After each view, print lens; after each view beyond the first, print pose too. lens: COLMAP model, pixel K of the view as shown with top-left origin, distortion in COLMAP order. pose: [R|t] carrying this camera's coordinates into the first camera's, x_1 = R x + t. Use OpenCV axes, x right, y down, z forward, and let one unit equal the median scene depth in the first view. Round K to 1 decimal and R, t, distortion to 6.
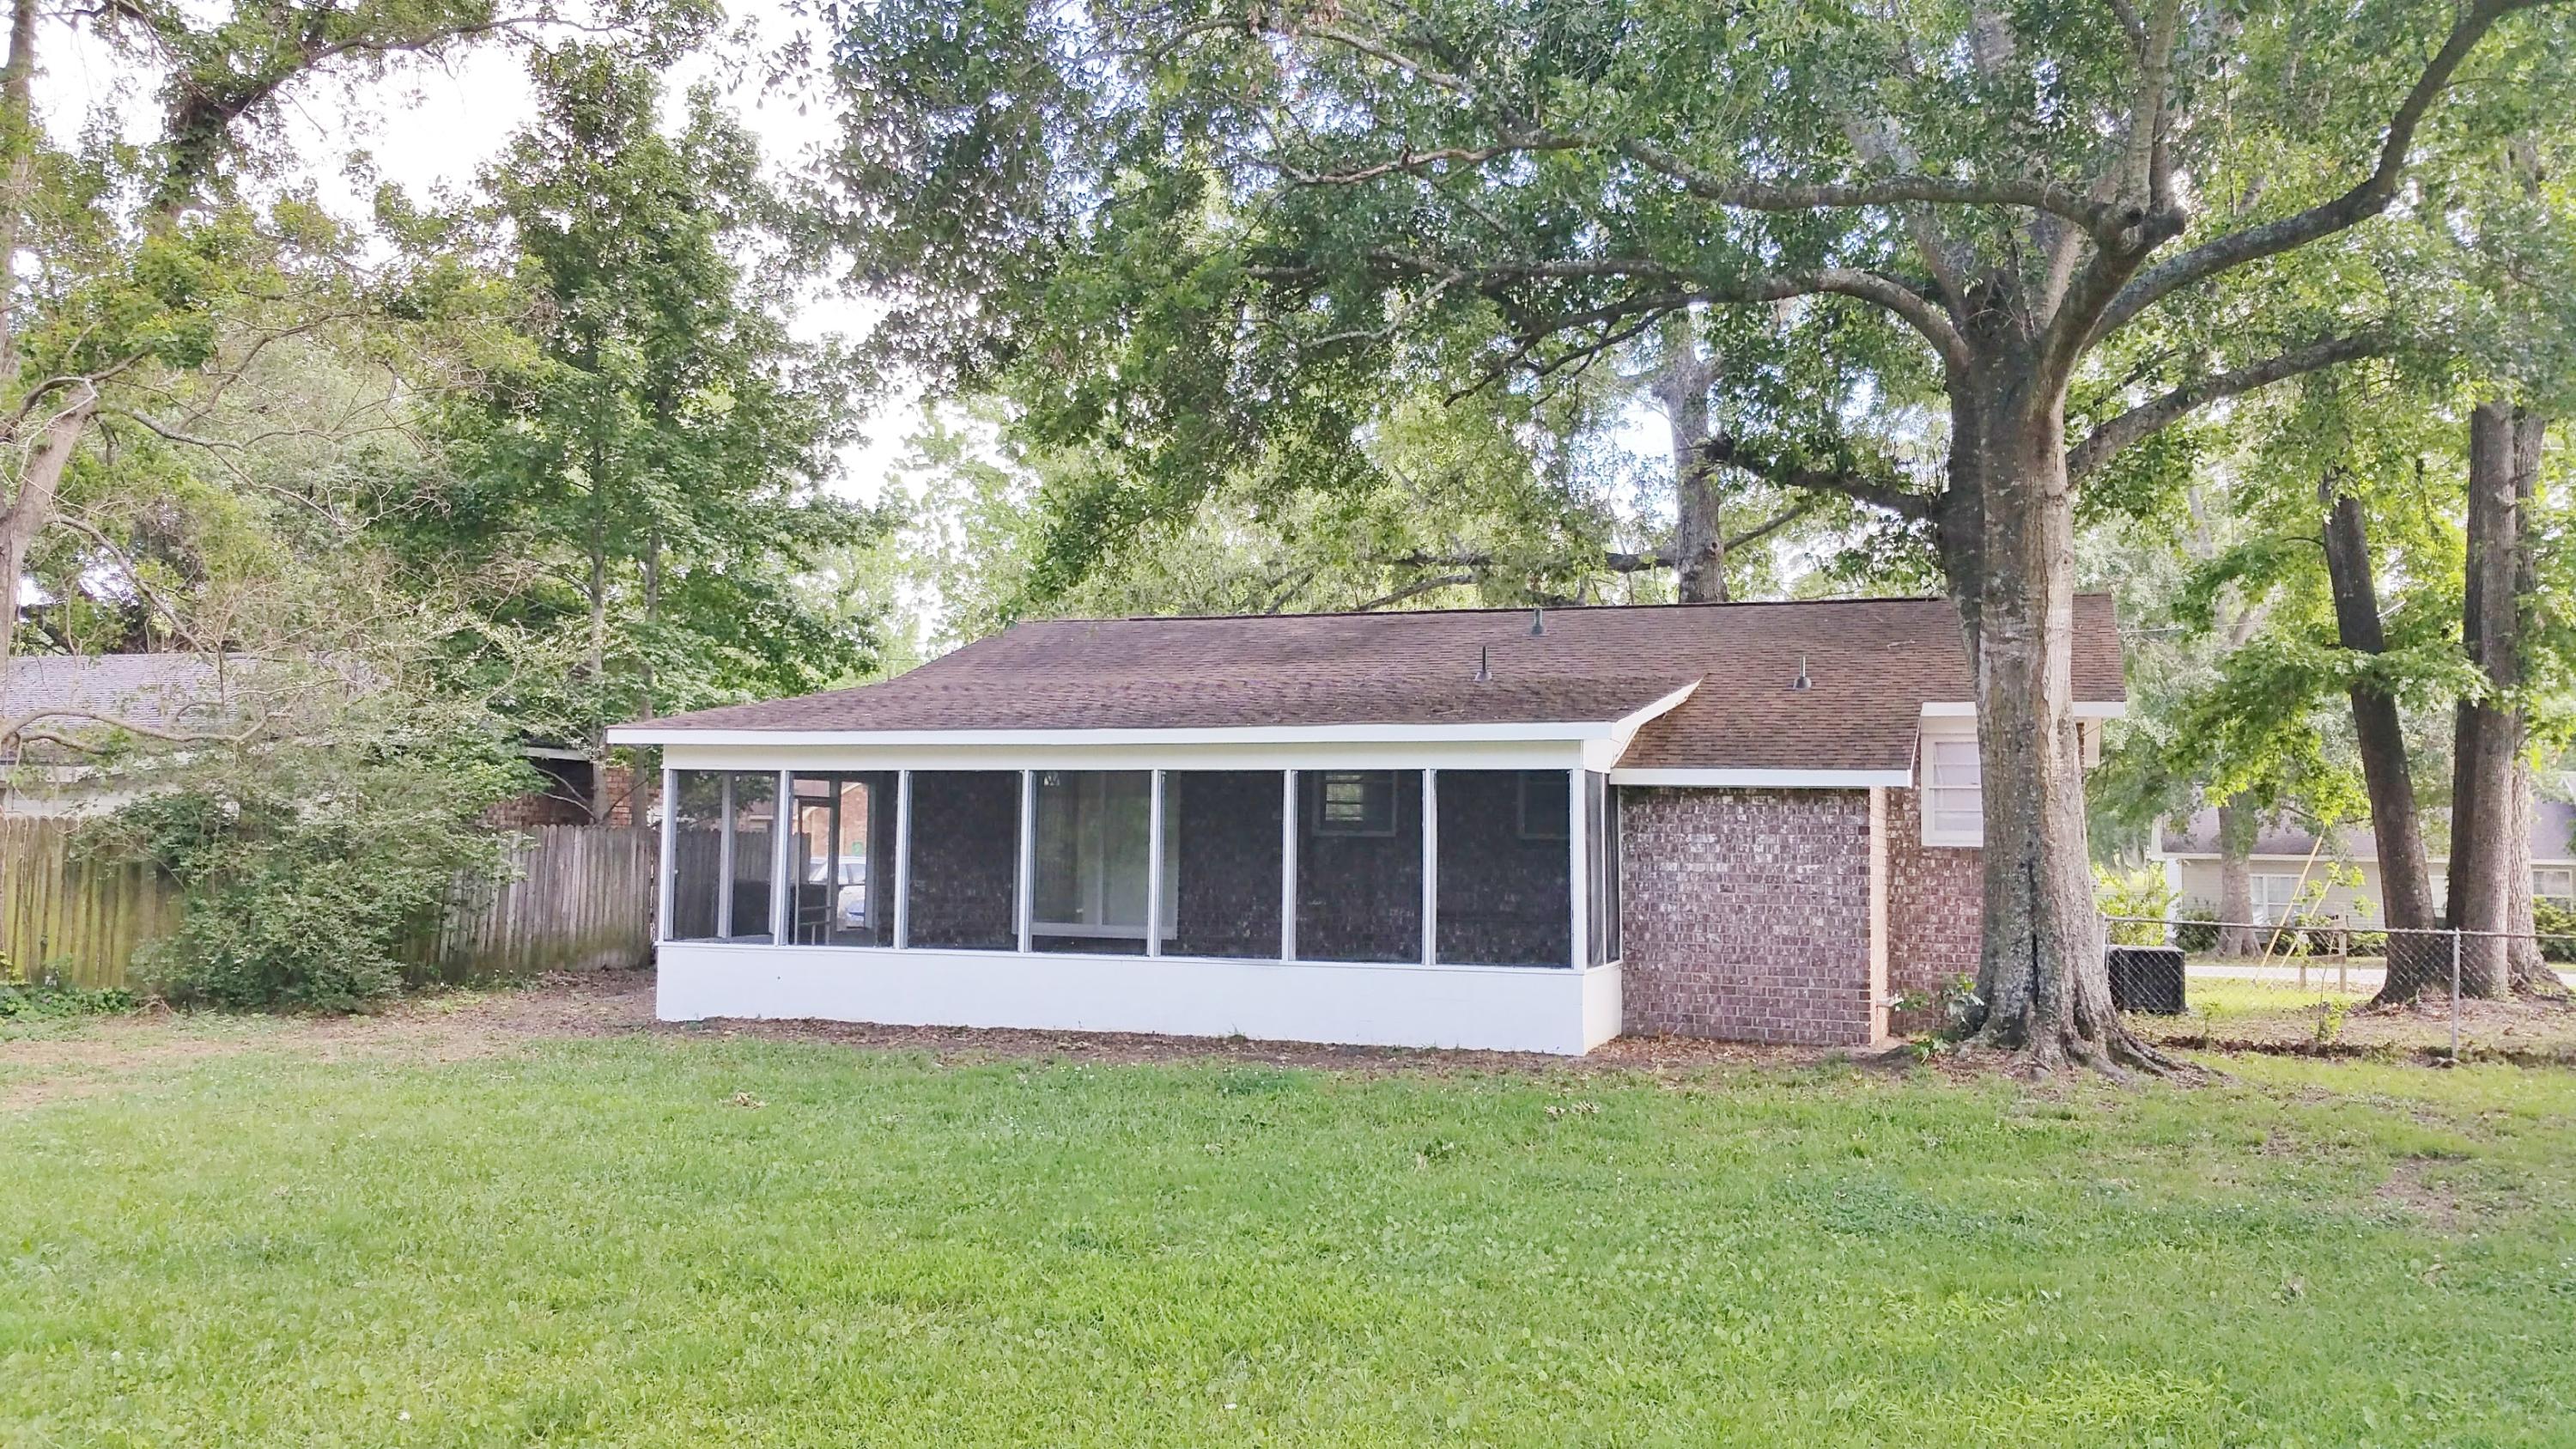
lens RADIAL K [[2123.6, 0, 1288.0], [0, 2123.6, 724.5], [0, 0, 1]] dist [0.133693, -0.236447]
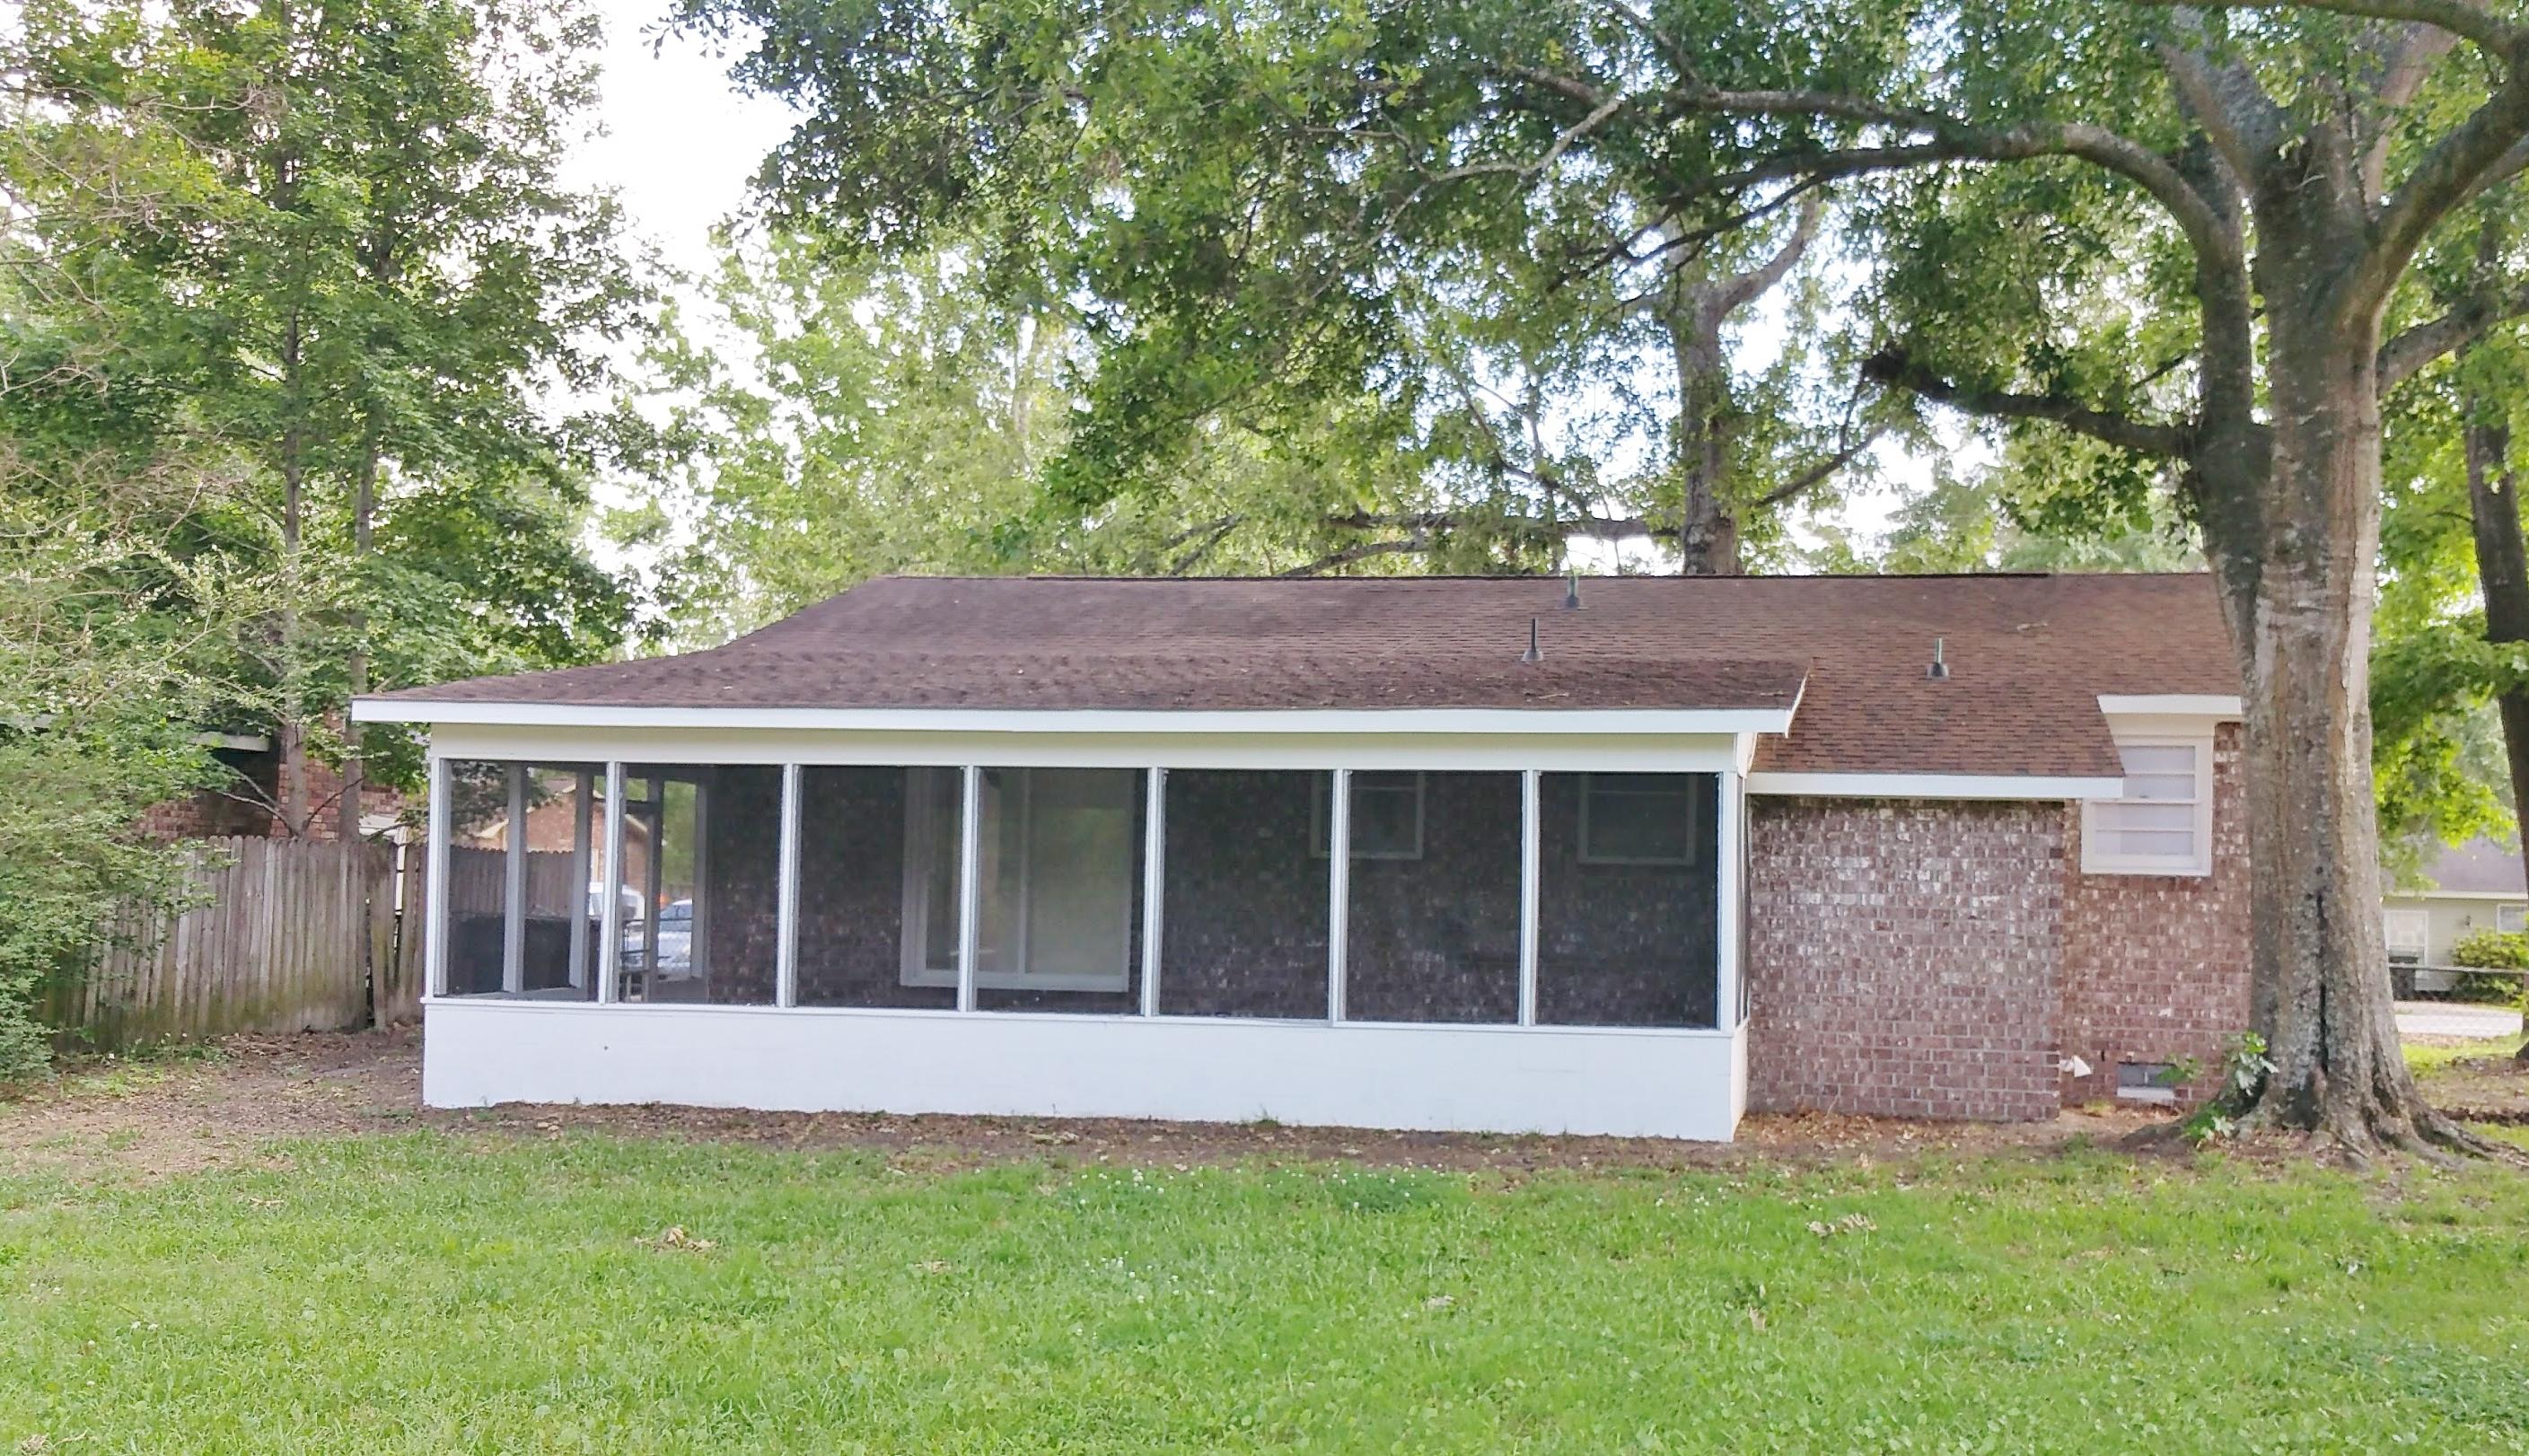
lens RADIAL K [[2505.4, 0, 1551.5], [0, 2505.4, 848.3], [0, 0, 1]] dist [0.147425, -0.301333]
pose [[0.985256, 0.006267, 0.170971, -0.073879], [-0.014273, 0.998856, 0.045640, 0.007331], [-0.170489, -0.047407, 0.984218, 0.106127]]
